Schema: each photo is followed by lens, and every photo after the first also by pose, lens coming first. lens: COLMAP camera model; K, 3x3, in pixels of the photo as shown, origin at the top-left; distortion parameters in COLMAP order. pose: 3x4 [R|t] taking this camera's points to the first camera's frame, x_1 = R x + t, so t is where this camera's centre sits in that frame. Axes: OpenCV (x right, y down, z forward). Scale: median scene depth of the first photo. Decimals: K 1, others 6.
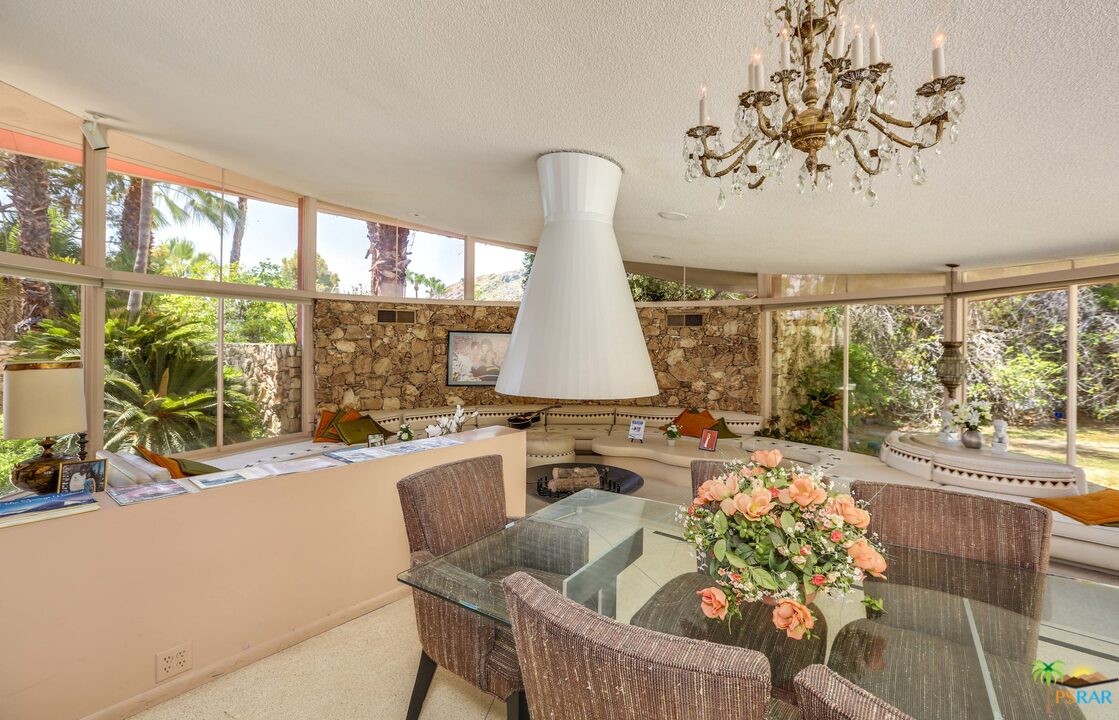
lens RADIAL K [[507.8, 0, 577.3], [0, 507.8, 336.9], [0, 0, 1]] dist [-0.005438, 0.001802]
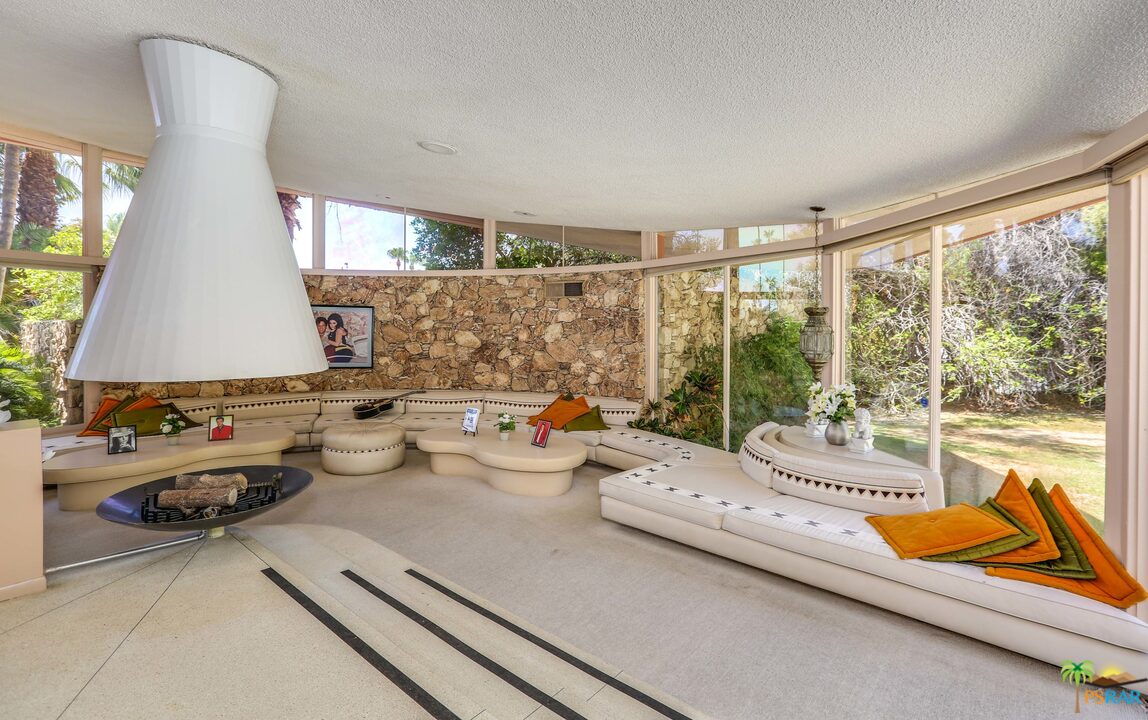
lens RADIAL K [[535.7, 0, 585.3], [0, 535.7, 324.6], [0, 0, 1]] dist [-0.013799, 0.000713]
pose [[0.999774, -0.005963, -0.020395, 0.275387], [0.006190, 0.999919, 0.011093, 0.016253], [0.020327, -0.011217, 0.999730, 0.119413]]
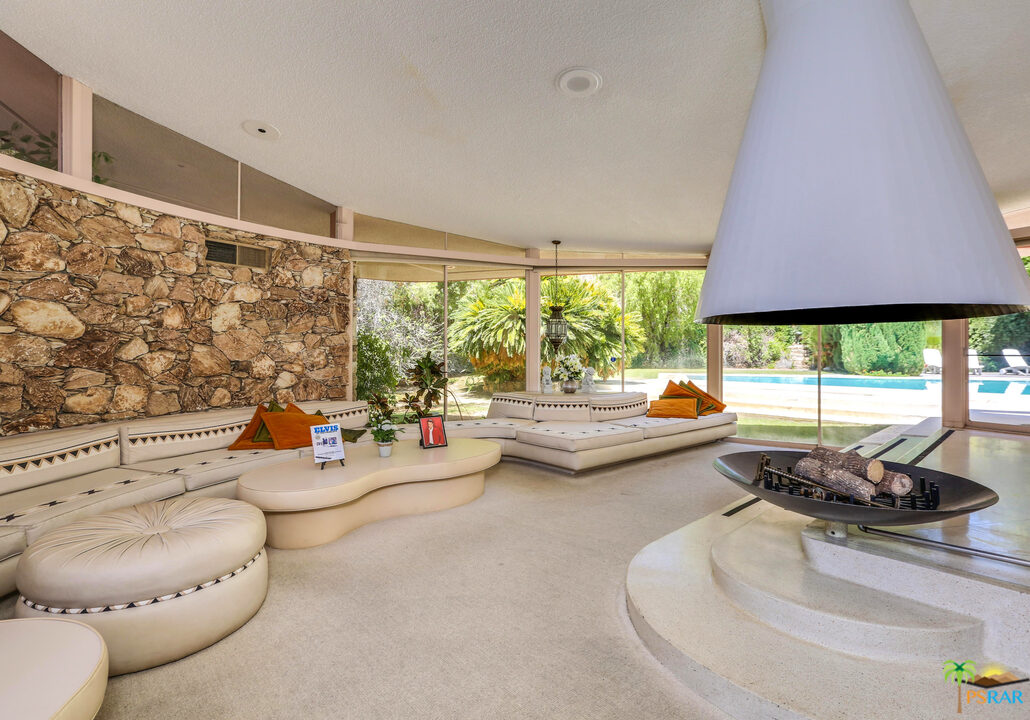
lens RADIAL K [[497.3, 0, 493.0], [0, 497.3, 345.3], [0, 0, 1]] dist [0.003238, 0.004111]
pose [[0.176331, 0.001846, 0.984329, -0.301623], [-0.007348, 0.999973, -0.000559, 0.070846], [-0.984303, -0.007134, 0.176340, 0.642557]]
